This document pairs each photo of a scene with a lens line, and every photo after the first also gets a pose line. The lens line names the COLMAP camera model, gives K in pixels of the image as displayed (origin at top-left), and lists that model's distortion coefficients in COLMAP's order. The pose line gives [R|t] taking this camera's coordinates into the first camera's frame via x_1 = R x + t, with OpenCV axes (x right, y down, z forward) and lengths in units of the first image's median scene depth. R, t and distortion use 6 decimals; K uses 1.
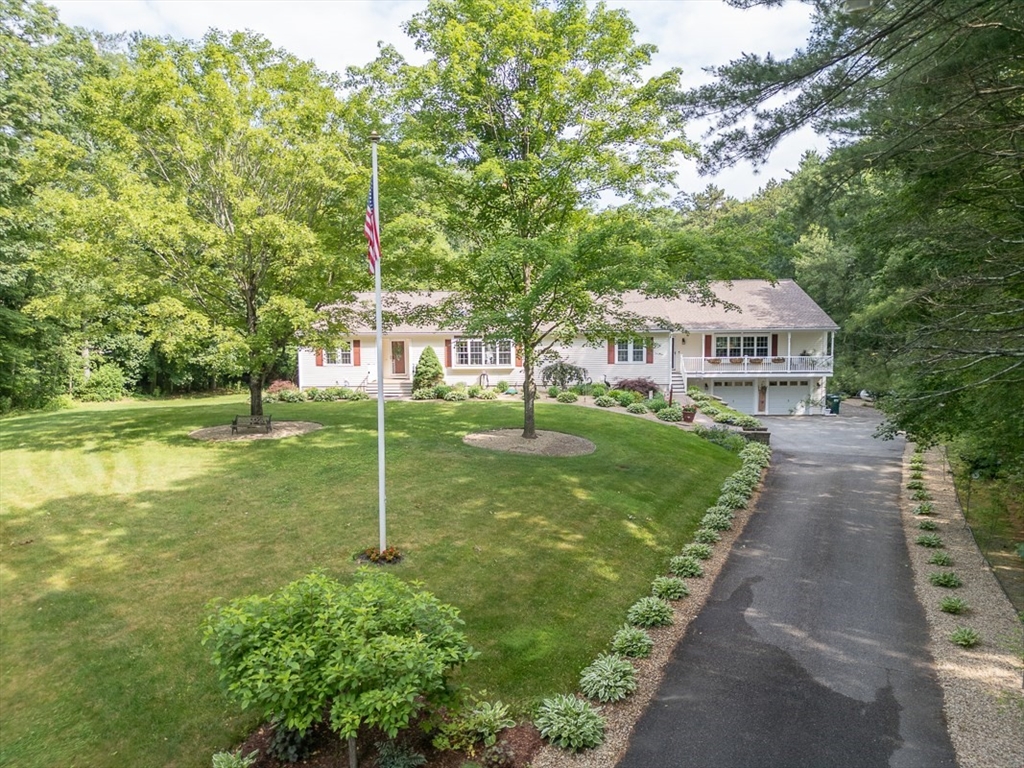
lens RADIAL K [[722.0, 0, 510.8], [0, 722.0, 384.6], [0, 0, 1]] dist [0.056356, -0.040613]
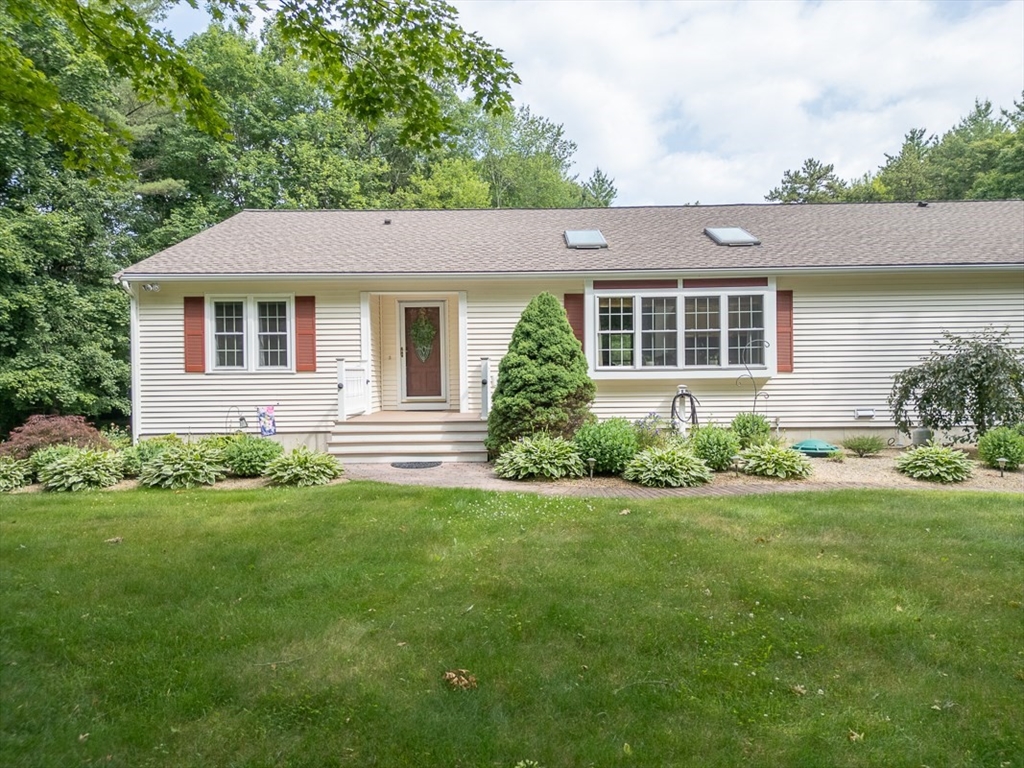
lens RADIAL K [[722.0, 0, 503.9], [0, 722.0, 376.5], [0, 0, 1]] dist [0.056356, -0.040613]
pose [[0.999630, 0.000077, 0.027191, -0.122993], [0.002059, 0.996910, -0.078519, 0.003256], [-0.027114, 0.078546, 0.996542, 0.629473]]
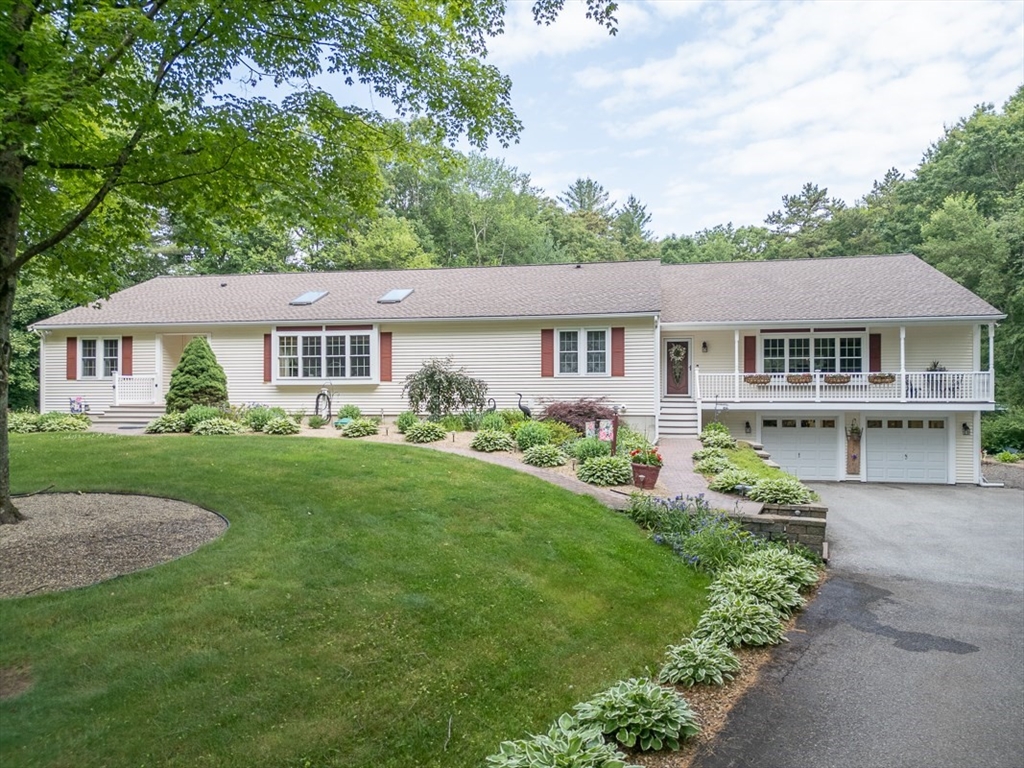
lens RADIAL K [[722.0, 0, 512.9], [0, 722.0, 389.0], [0, 0, 1]] dist [0.056356, -0.040613]
pose [[0.987669, 0.007280, -0.156388, 0.187495], [-0.019645, 0.996785, -0.077671, 0.021664], [0.155319, 0.079786, 0.984637, 0.437028]]
